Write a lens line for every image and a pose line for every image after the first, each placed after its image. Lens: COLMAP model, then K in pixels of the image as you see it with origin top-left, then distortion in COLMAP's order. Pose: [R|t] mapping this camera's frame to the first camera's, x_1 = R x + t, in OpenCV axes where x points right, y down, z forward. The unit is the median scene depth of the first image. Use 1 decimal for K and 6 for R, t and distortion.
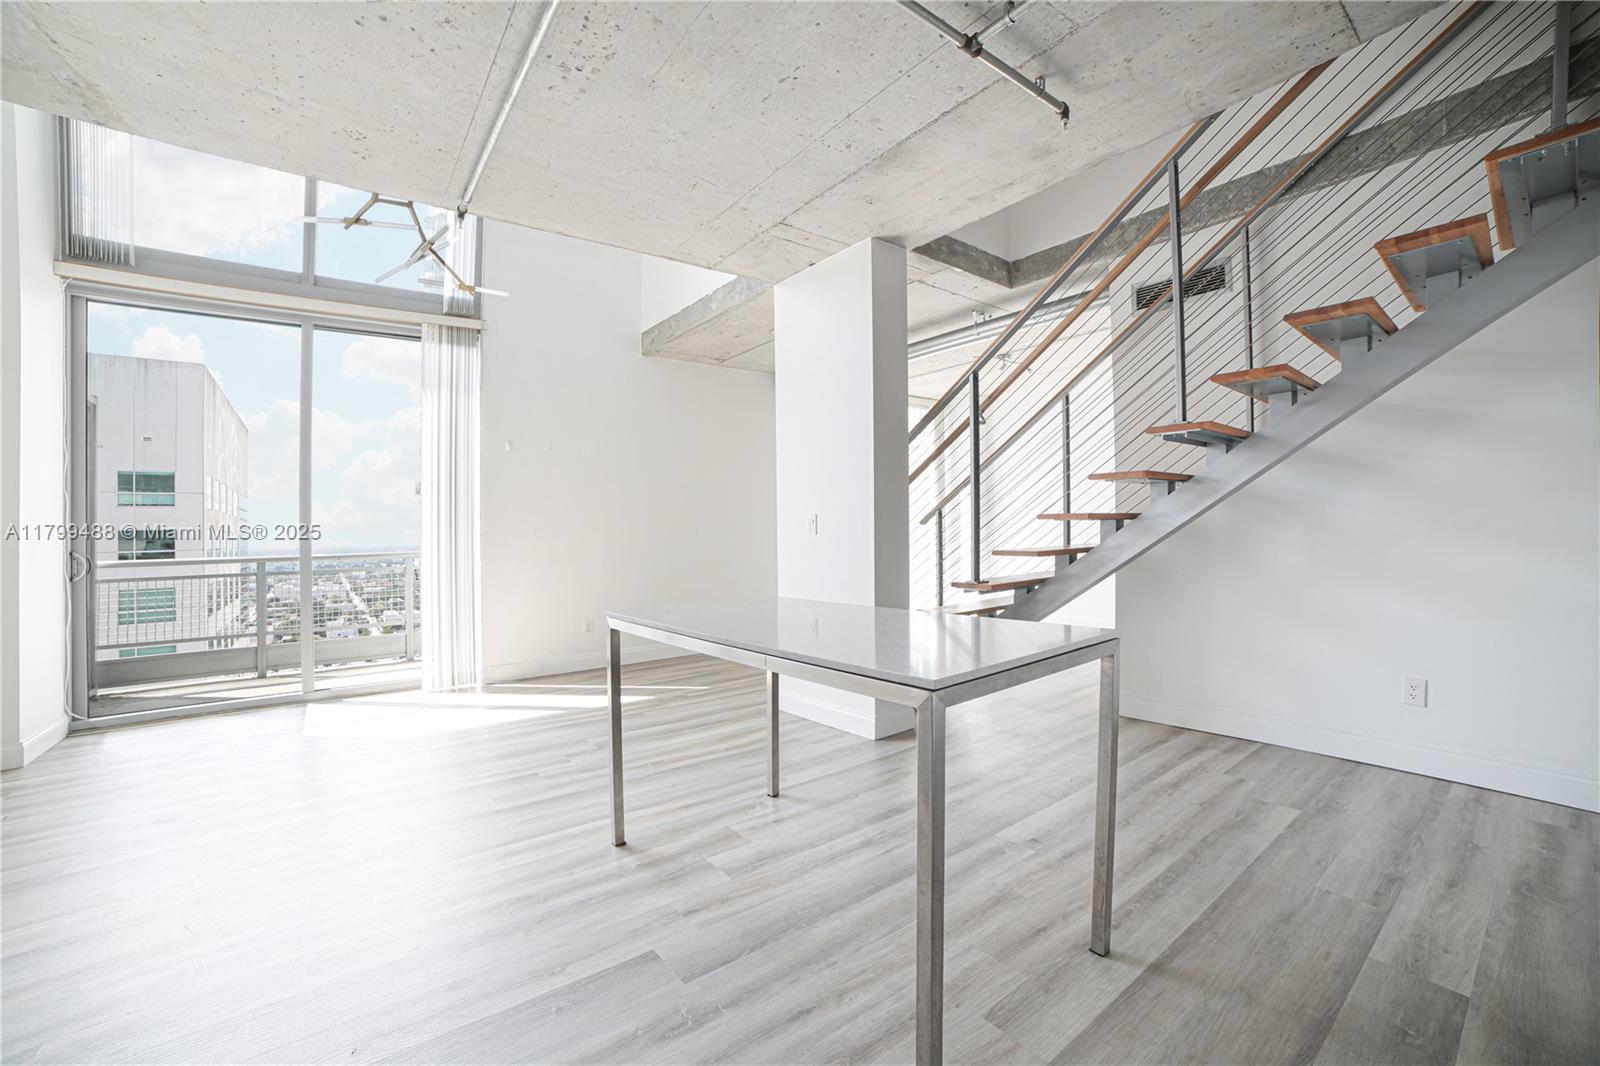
lens RADIAL K [[641.7, 0, 801.5], [0, 641.7, 514.5], [0, 0, 1]] dist [-0.063524, 0.000020]
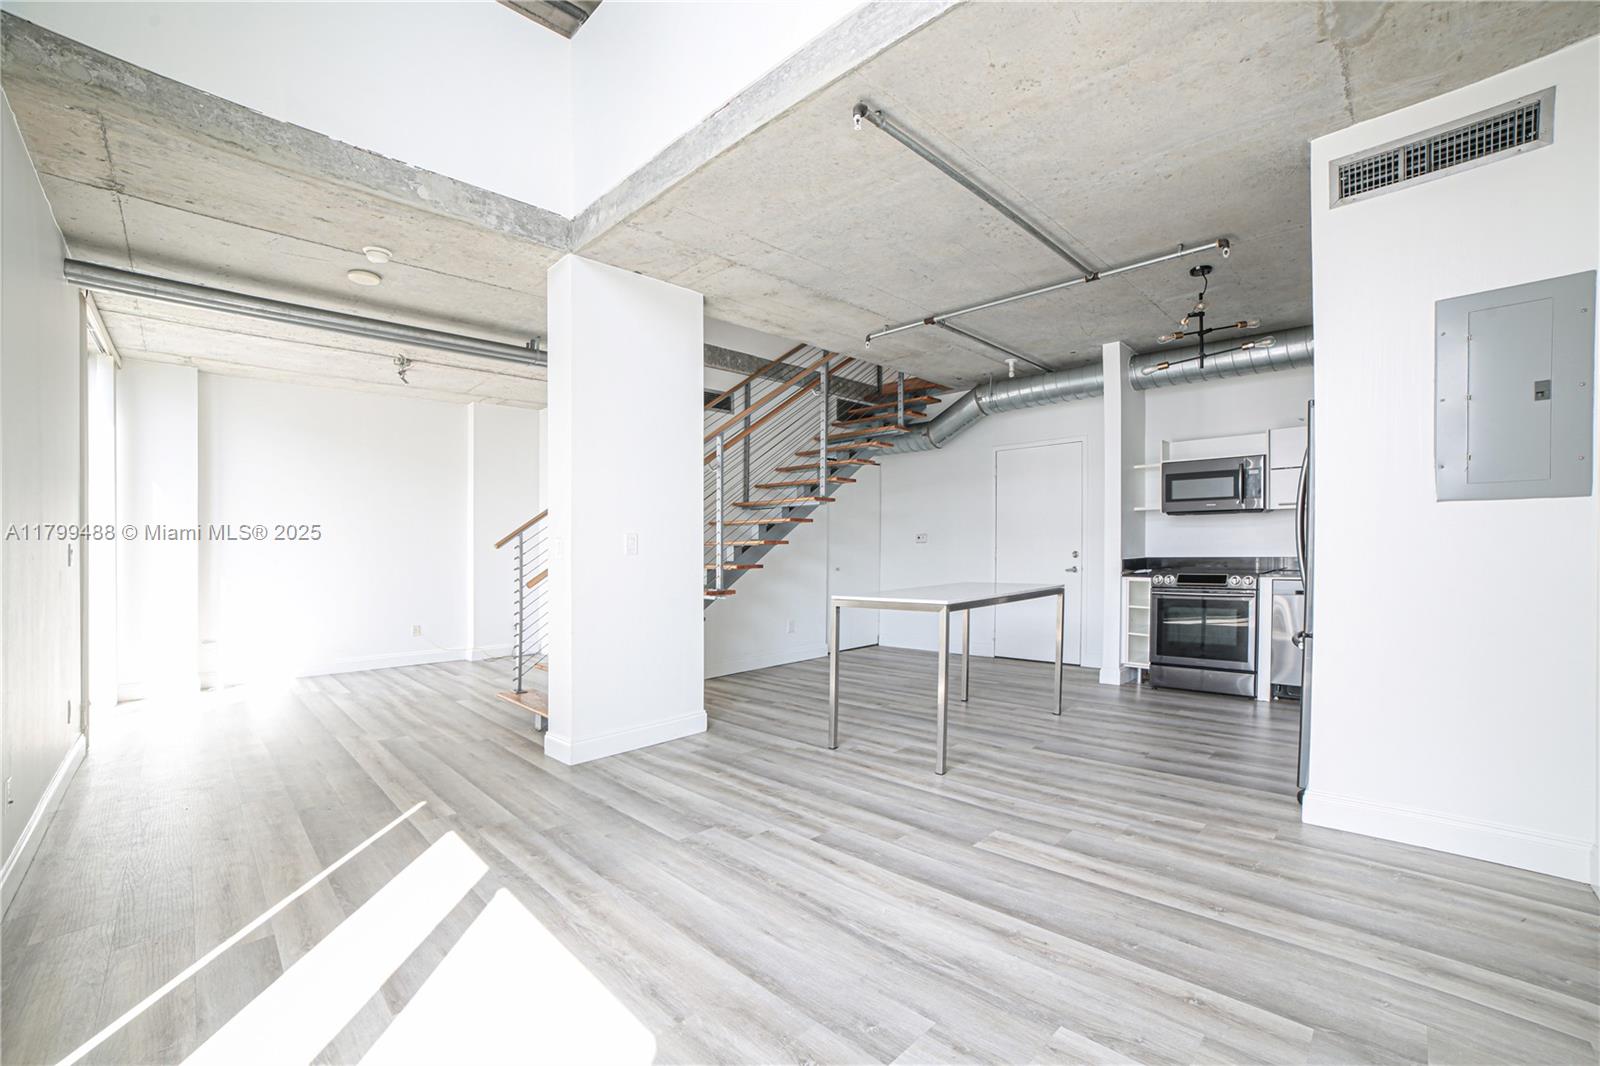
lens RADIAL K [[672.2, 0, 800.4], [0, 672.2, 568.8], [0, 0, 1]] dist [-0.055342, 0.000025]
pose [[-0.129010, -0.007496, 0.991615, -1.266953], [-0.010498, 0.999926, 0.006193, 0.056616], [-0.991588, -0.009611, -0.129079, 1.122053]]
